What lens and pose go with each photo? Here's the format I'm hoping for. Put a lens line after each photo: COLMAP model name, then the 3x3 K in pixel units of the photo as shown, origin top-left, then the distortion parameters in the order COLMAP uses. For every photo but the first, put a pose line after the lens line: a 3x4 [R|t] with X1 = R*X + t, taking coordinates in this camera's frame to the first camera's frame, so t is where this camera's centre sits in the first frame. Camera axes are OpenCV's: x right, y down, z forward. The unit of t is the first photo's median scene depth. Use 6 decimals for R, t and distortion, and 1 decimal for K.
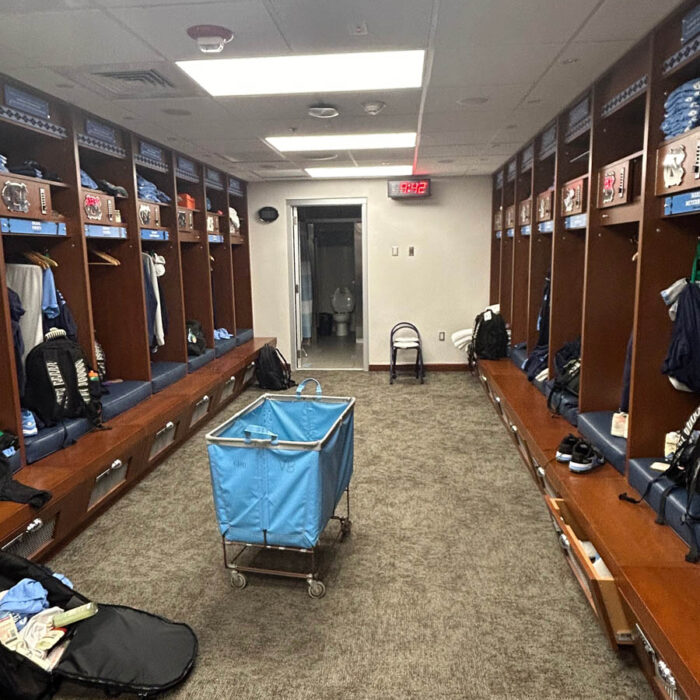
lens RADIAL K [[584.0, 0, 350.1], [0, 584.0, 349.8], [0, 0, 1]] dist [0.011811, 0.003085]
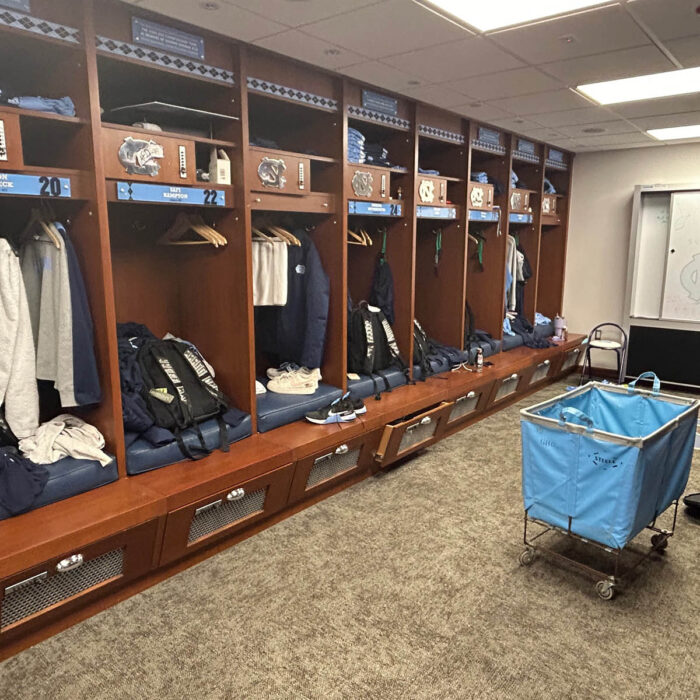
lens RADIAL K [[584.0, 0, 349.1], [0, 584.0, 347.9], [0, 0, 1]] dist [0.011811, 0.003085]
pose [[-0.829340, -0.087932, 0.551782, -0.196222], [0.103136, 0.946478, 0.305846, -0.226796], [-0.549143, 0.310559, -0.775883, 1.429712]]
